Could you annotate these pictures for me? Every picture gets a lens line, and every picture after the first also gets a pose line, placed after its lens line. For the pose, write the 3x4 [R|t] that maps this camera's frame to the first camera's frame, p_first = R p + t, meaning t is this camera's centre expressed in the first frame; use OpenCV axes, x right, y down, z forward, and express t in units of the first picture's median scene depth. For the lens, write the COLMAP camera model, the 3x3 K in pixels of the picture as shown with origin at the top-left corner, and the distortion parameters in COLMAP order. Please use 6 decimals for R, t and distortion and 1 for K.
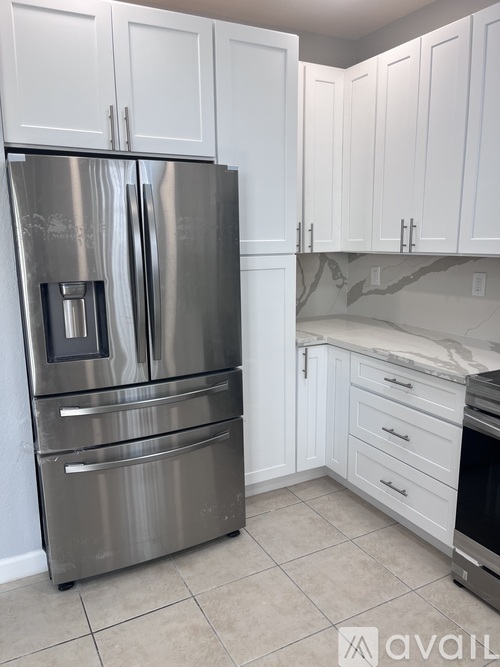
lens RADIAL K [[512.1, 0, 251.6], [0, 512.1, 334.7], [0, 0, 1]] dist [0.032182, -0.026654]
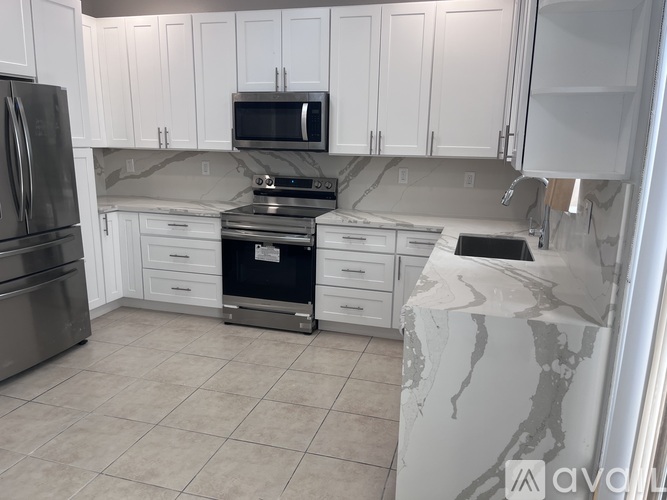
lens RADIAL K [[512.1, 0, 333.7], [0, 512.1, 252.3], [0, 0, 1]] dist [0.032182, -0.026654]
pose [[0.699778, -0.130556, 0.702329, -0.494378], [0.110614, 0.991103, 0.074023, 0.100261], [-0.705744, 0.025888, 0.707994, -0.497836]]
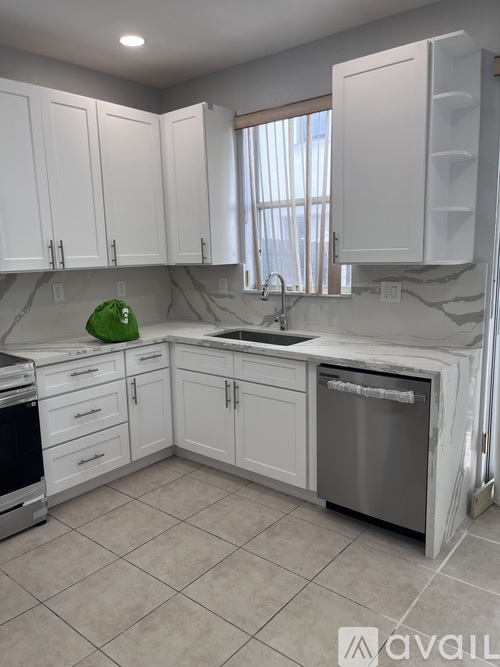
lens RADIAL K [[512.1, 0, 250.7], [0, 512.1, 331.6], [0, 0, 1]] dist [0.032182, -0.026654]
pose [[-0.381309, -0.130942, 0.915127, -0.691868], [0.202808, 0.953953, 0.221002, -0.192770], [-0.901927, 0.269865, -0.337195, 1.028292]]
